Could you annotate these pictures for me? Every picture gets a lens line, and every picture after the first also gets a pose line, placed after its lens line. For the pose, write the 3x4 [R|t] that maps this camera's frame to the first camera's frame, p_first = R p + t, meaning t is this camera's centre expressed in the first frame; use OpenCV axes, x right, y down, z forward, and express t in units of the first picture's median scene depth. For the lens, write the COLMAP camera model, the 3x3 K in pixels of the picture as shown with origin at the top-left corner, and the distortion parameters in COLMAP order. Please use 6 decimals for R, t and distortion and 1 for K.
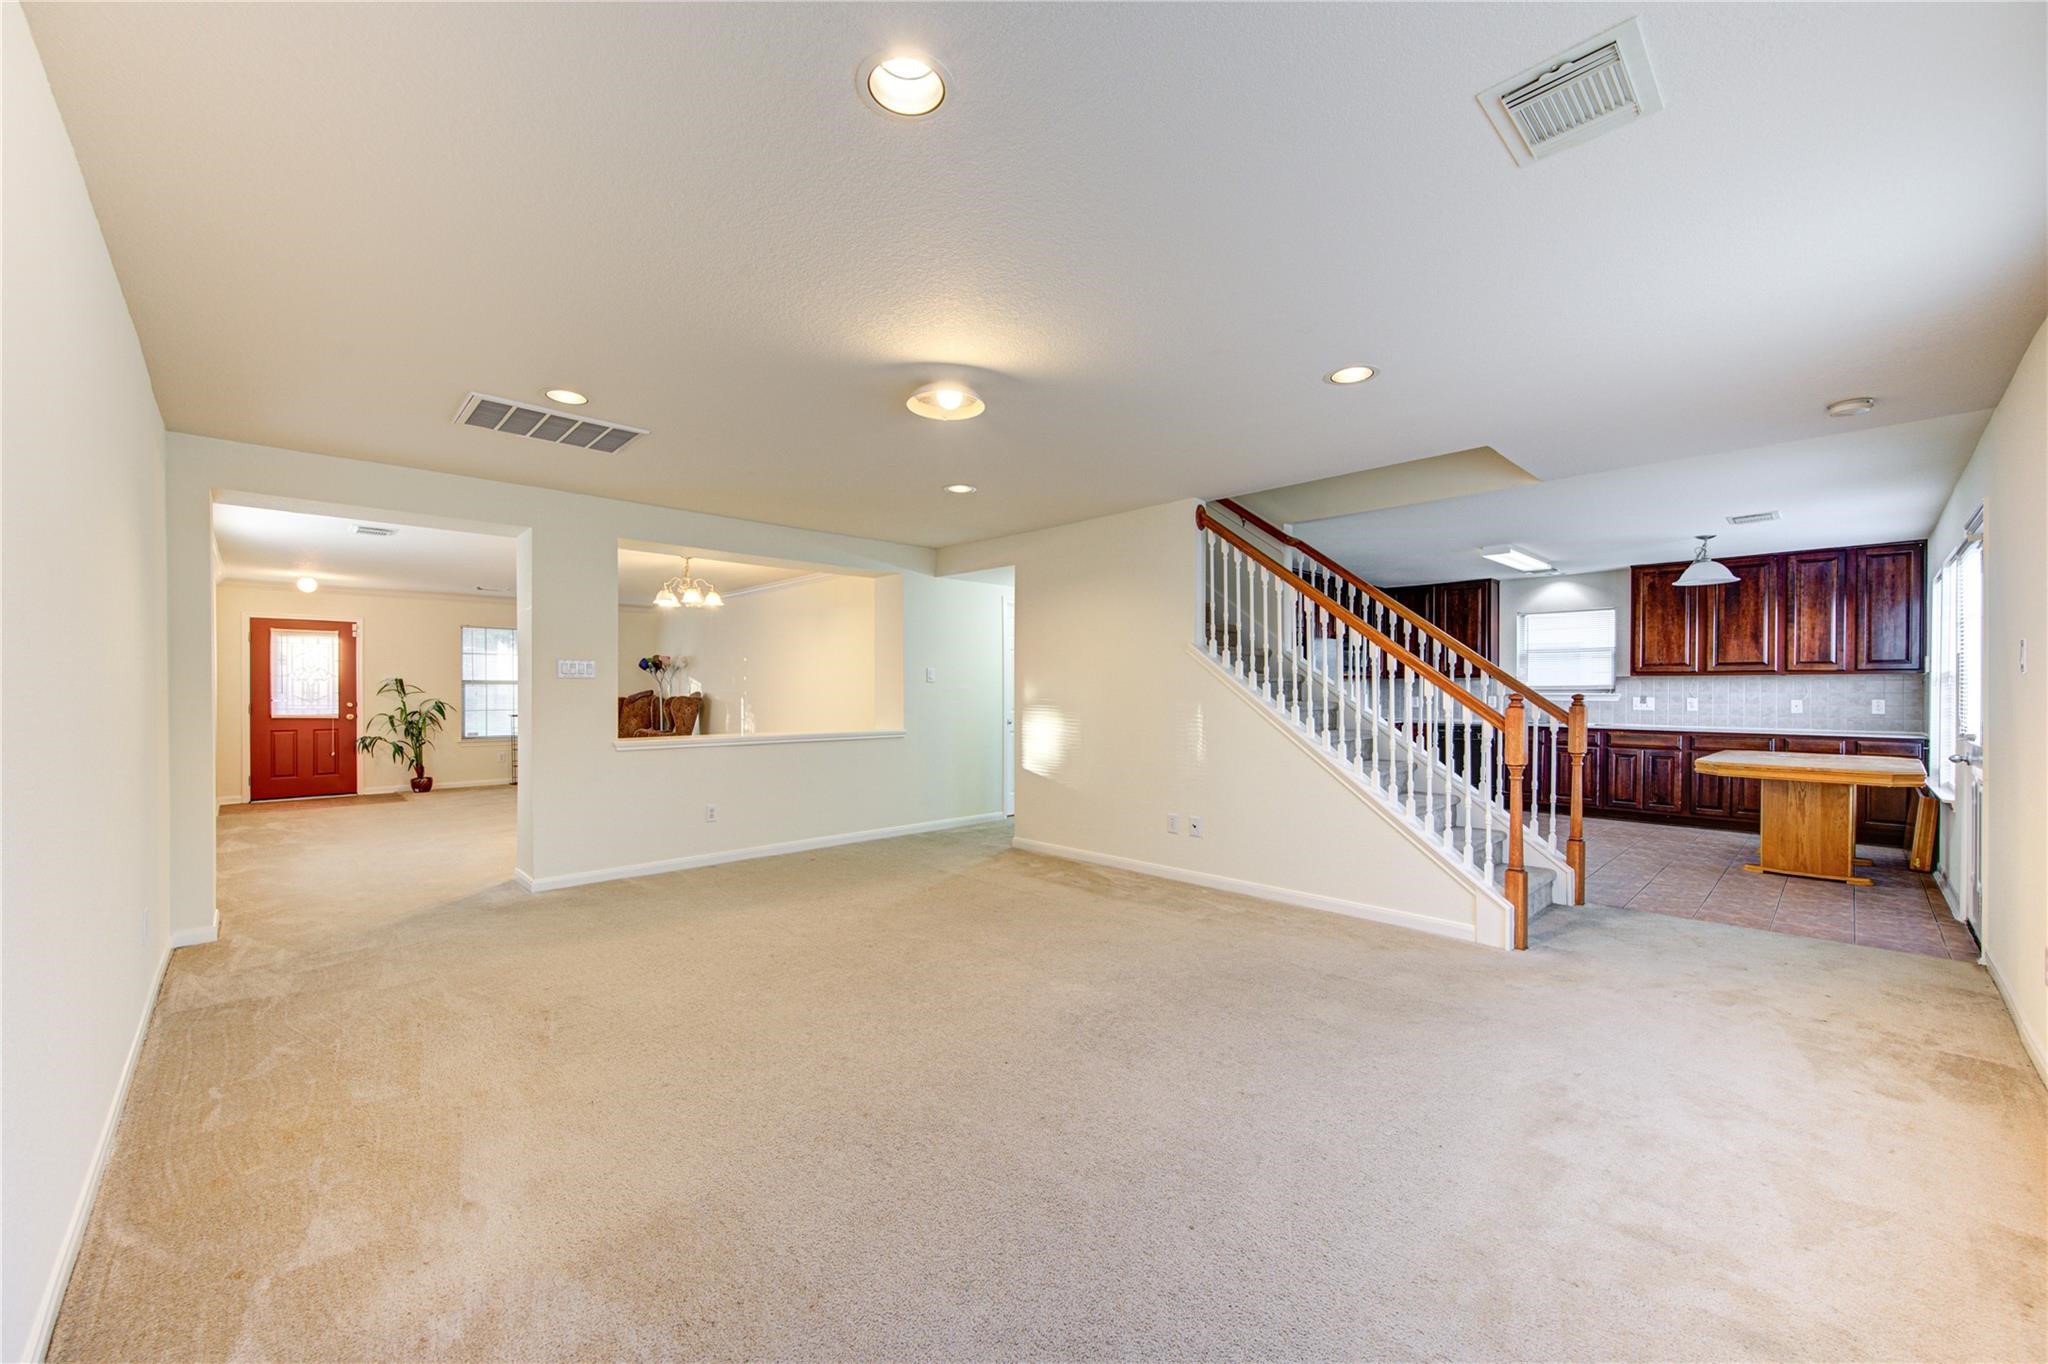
lens RADIAL K [[807.8, 0, 1045.0], [0, 807.8, 696.4], [0, 0, 1]] dist [0.004313, 0.000275]
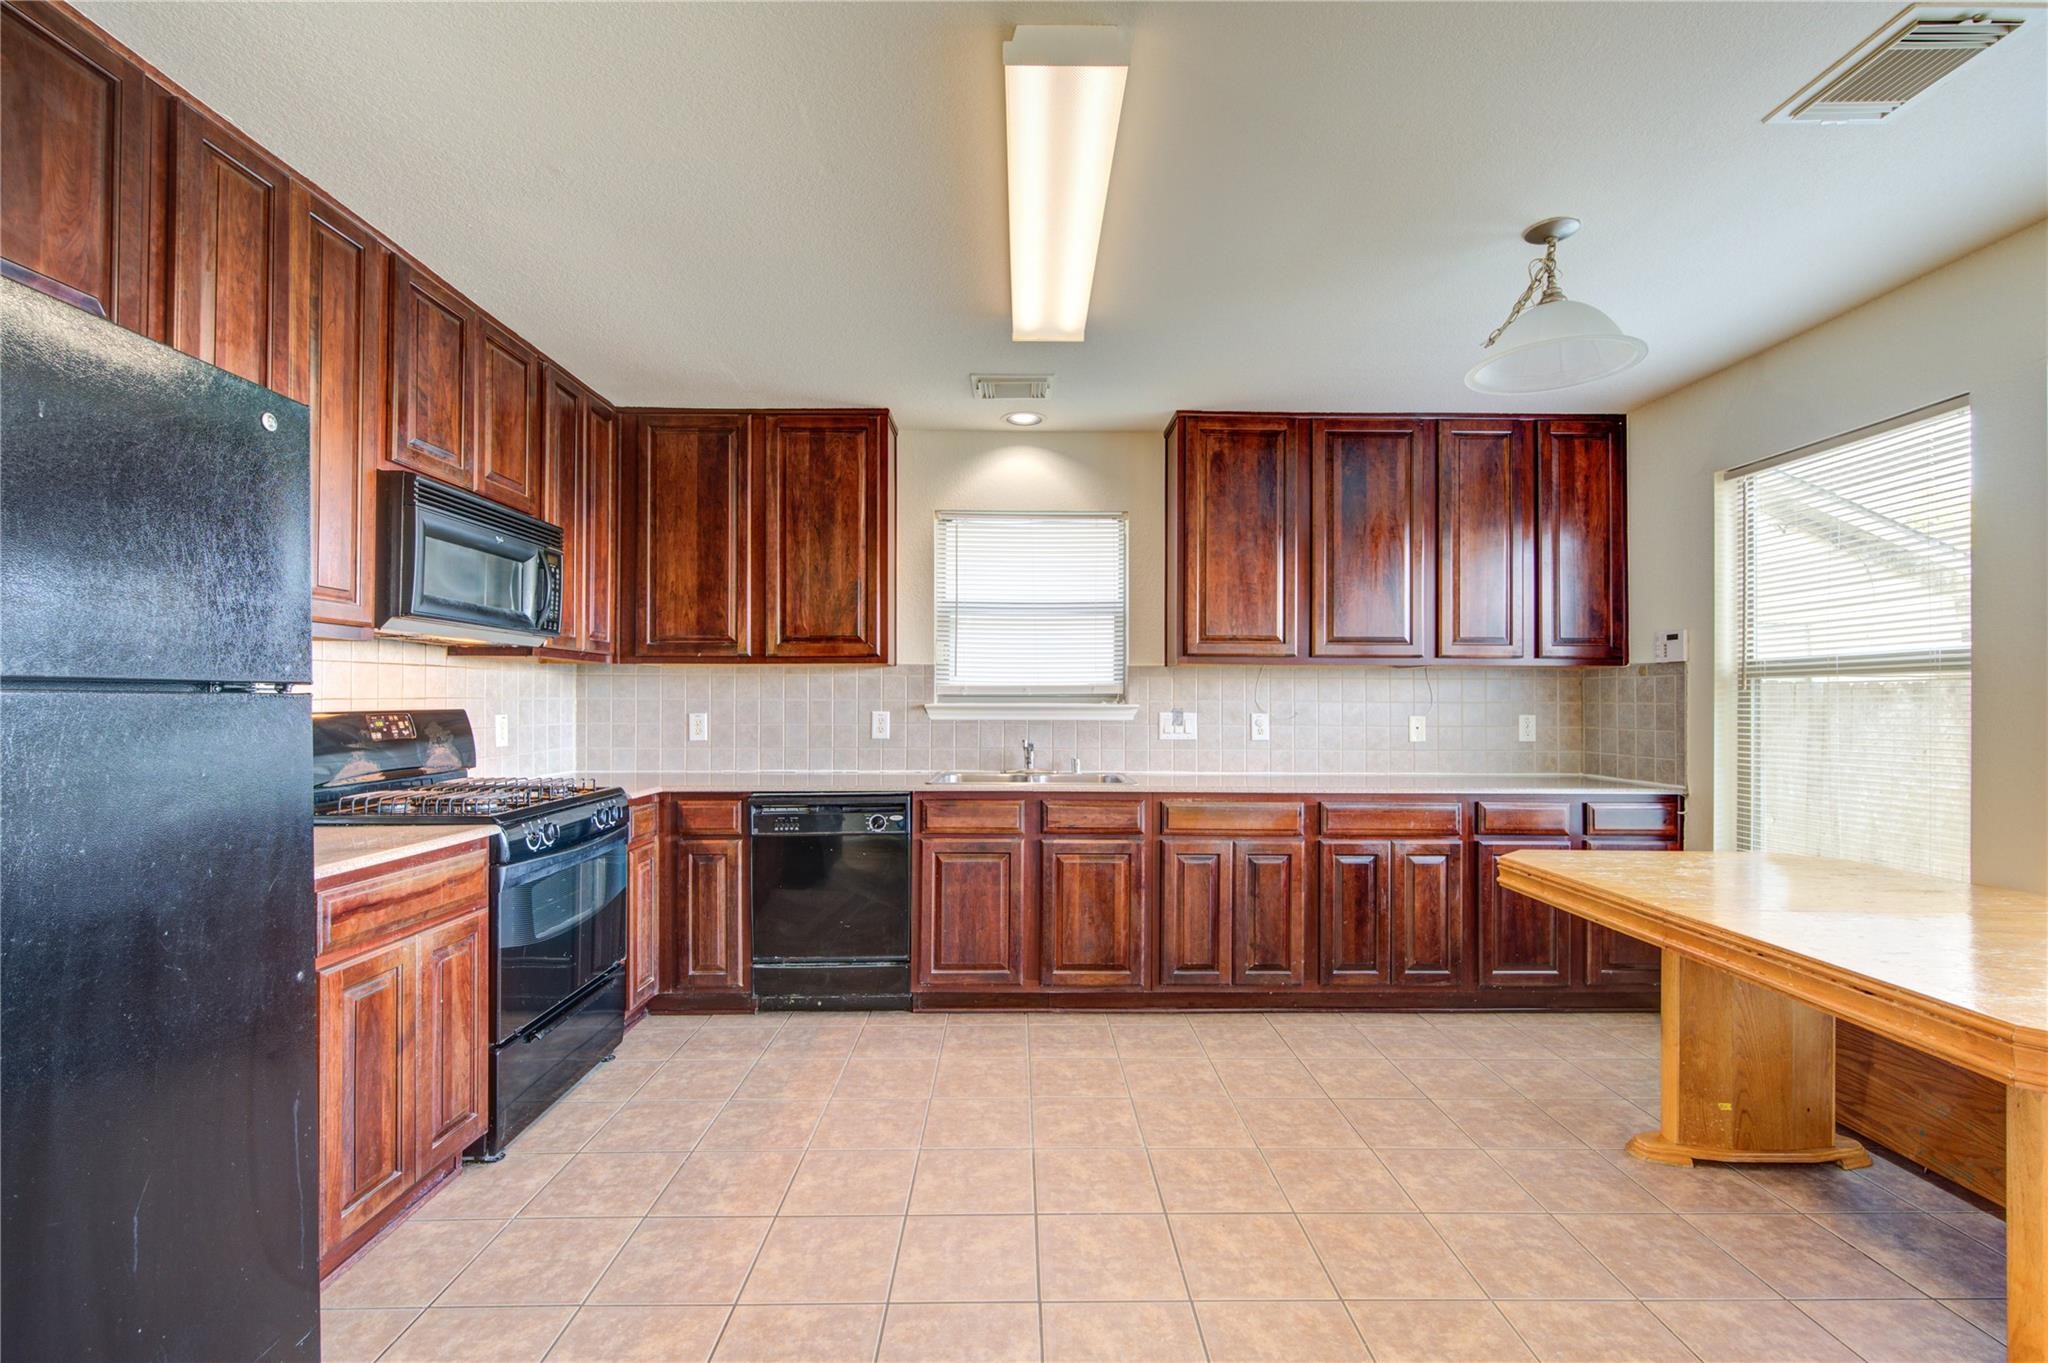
lens RADIAL K [[906.4, 0, 1023.6], [0, 906.4, 691.9], [0, 0, 1]] dist [0.000563, -0.001688]
pose [[0.701081, 0.006189, 0.713055, 0.353022], [0.003437, 0.999921, -0.012059, -0.004831], [-0.713074, 0.010905, 0.701004, 0.797991]]
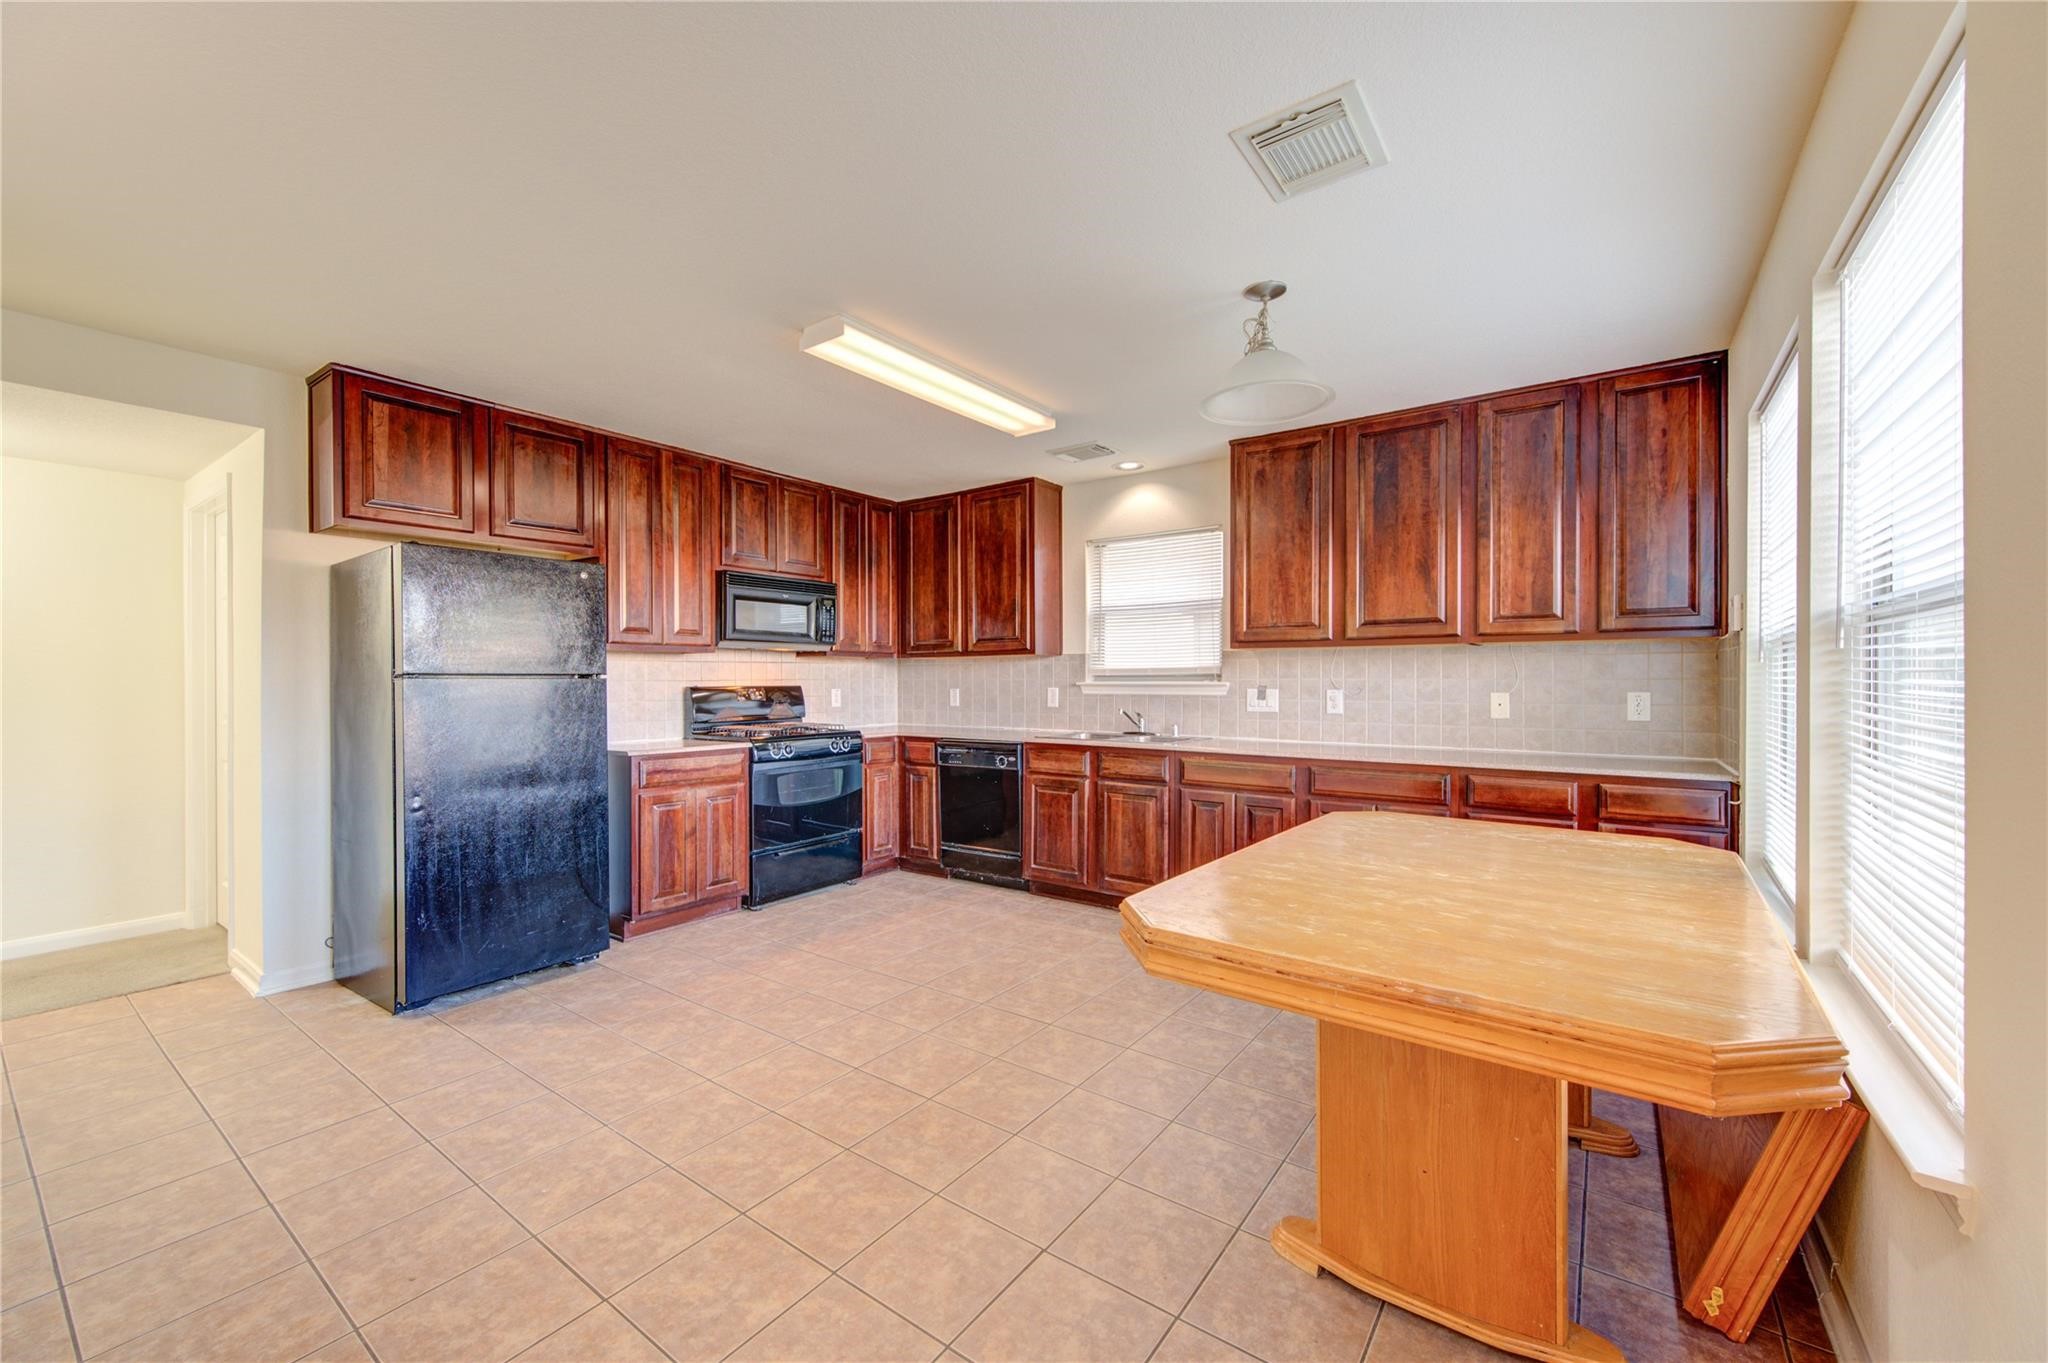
lens RADIAL K [[809.5, 0, 1010.9], [0, 809.5, 684.1], [0, 0, 1]] dist [0.003498, -0.001315]
pose [[0.989568, -0.005029, 0.143977, 0.560302], [0.005272, 0.999985, -0.001305, -0.002085], [-0.143968, 0.002050, 0.989580, 0.549794]]
